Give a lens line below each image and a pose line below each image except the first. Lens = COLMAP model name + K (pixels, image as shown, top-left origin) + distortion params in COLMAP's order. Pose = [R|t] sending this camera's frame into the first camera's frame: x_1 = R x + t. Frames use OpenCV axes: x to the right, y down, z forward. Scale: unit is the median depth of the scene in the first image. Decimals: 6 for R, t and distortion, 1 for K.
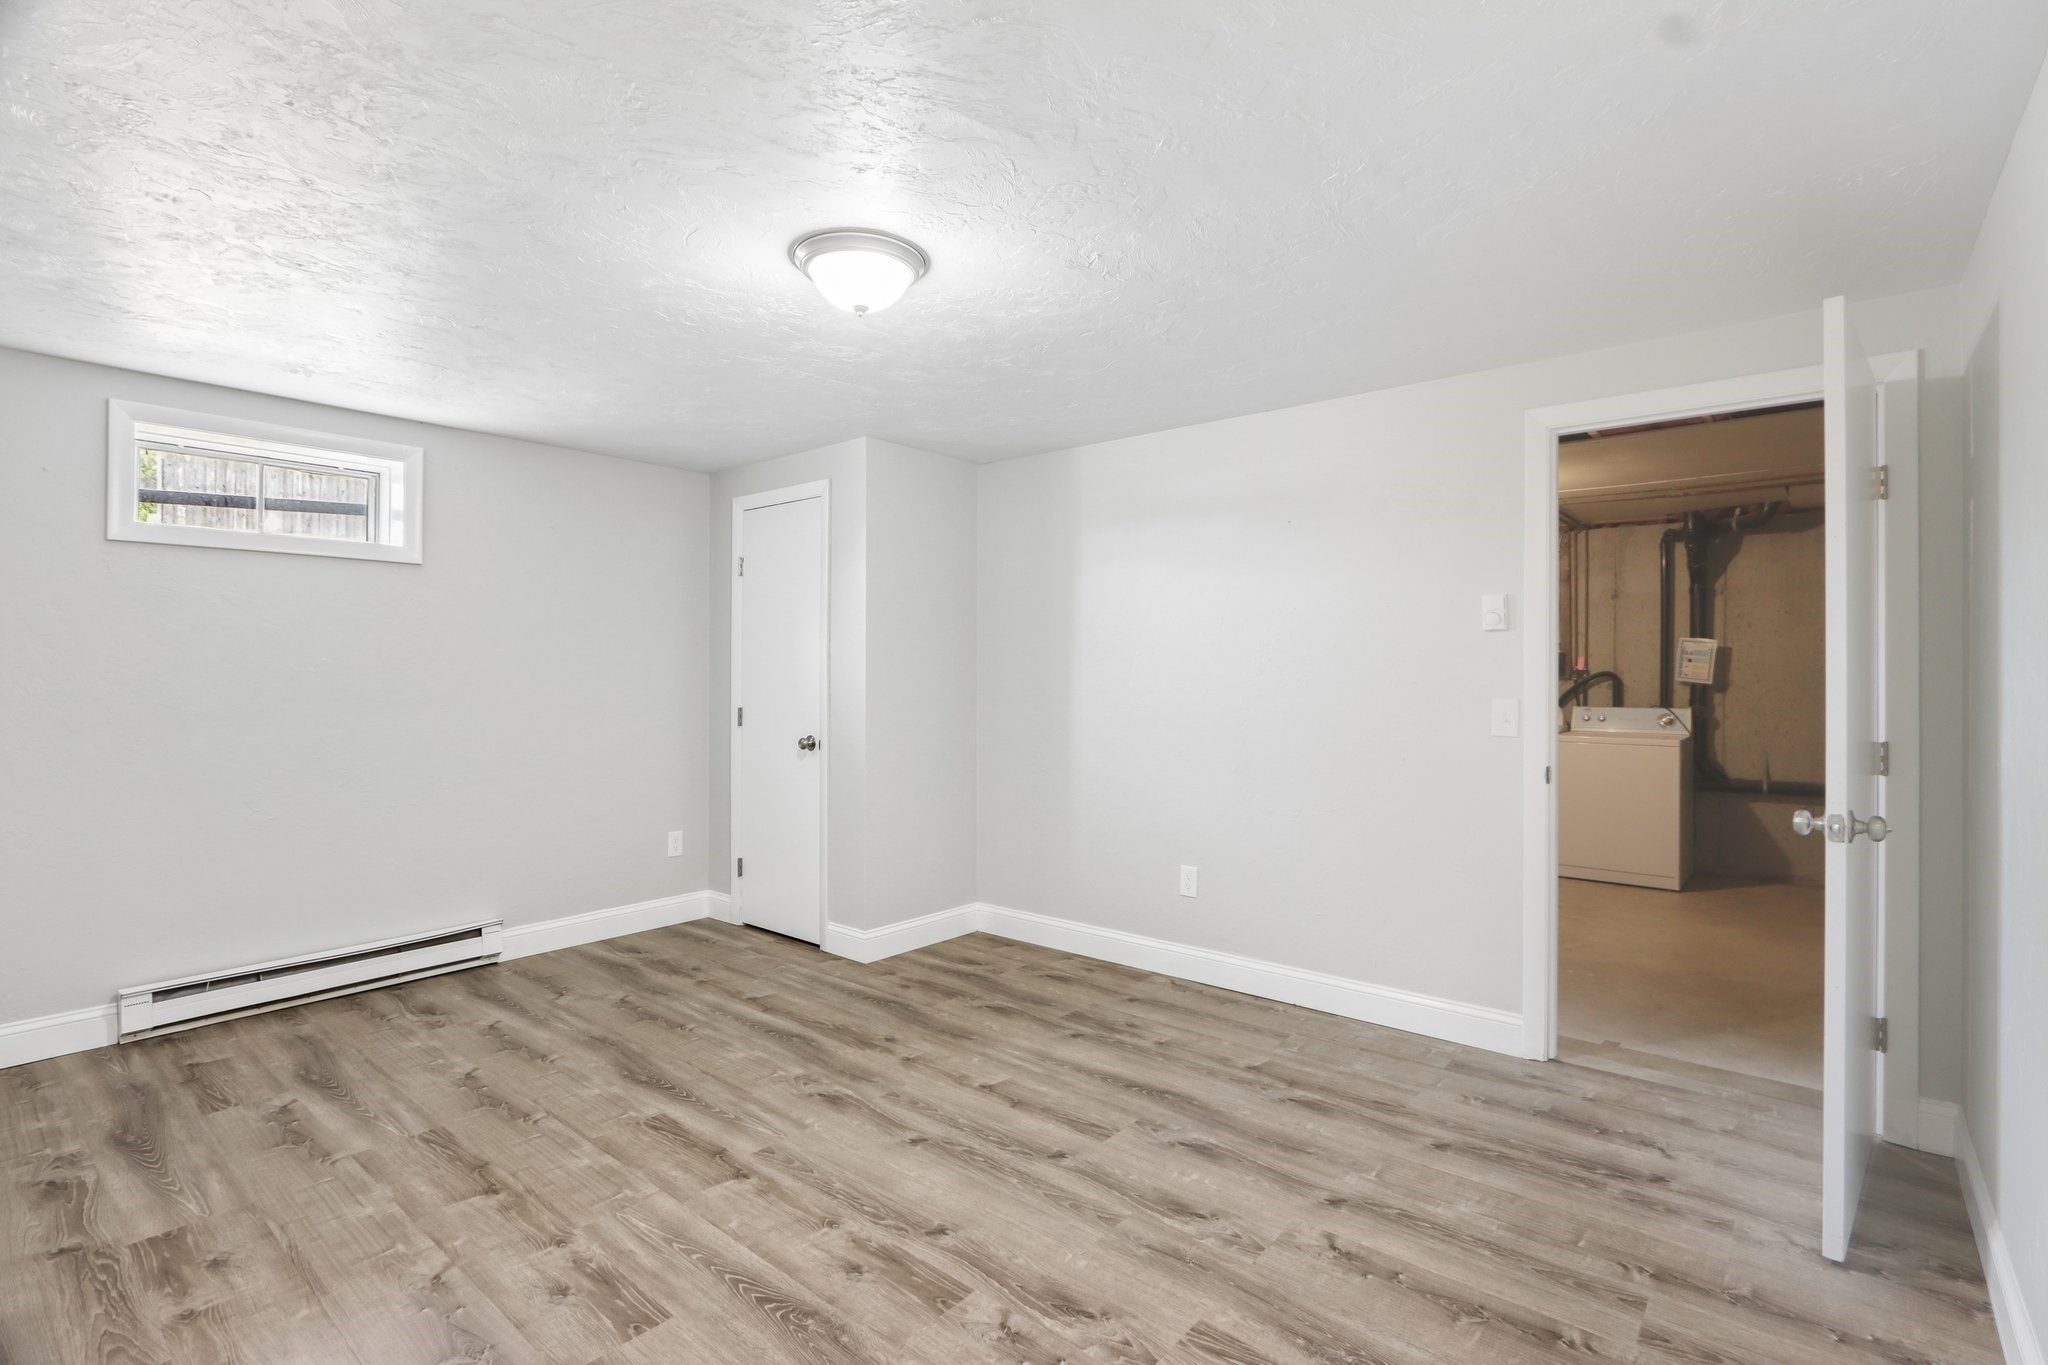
lens RADIAL K [[954.0, 0, 1032.8], [0, 954.0, 674.3], [0, 0, 1]] dist [-0.020498, 0.000723]
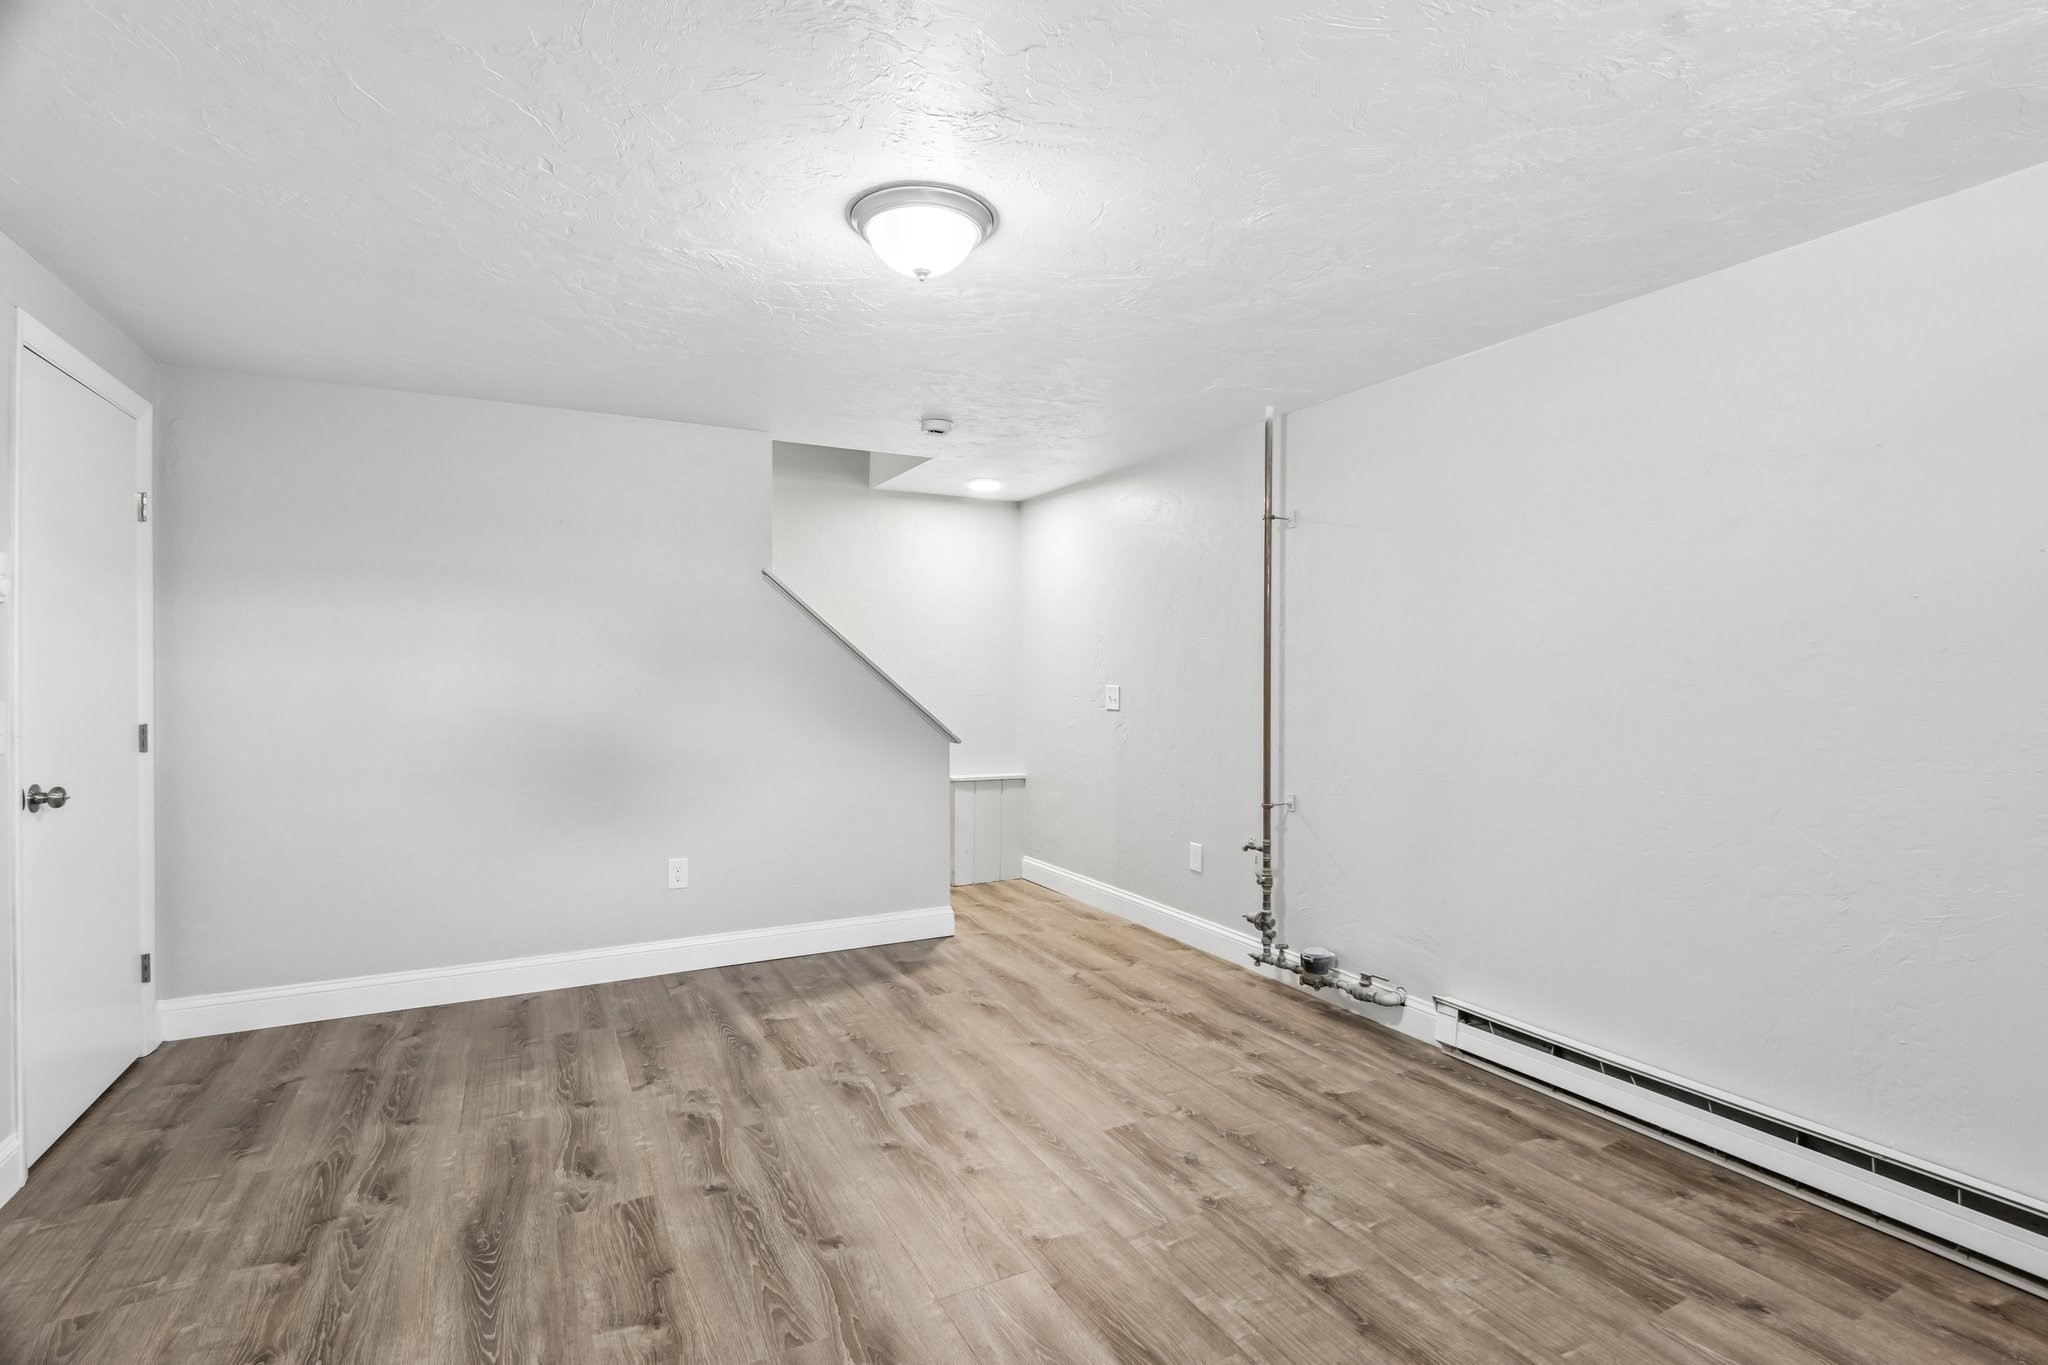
lens RADIAL K [[954.0, 0, 1032.8], [0, 954.0, 674.3], [0, 0, 1]] dist [-0.020498, 0.000723]
pose [[-0.926274, -0.005680, 0.376808, -0.593868], [-0.005088, 0.999984, 0.002567, 0.003926], [-0.376816, 0.000460, -0.926288, 1.714657]]
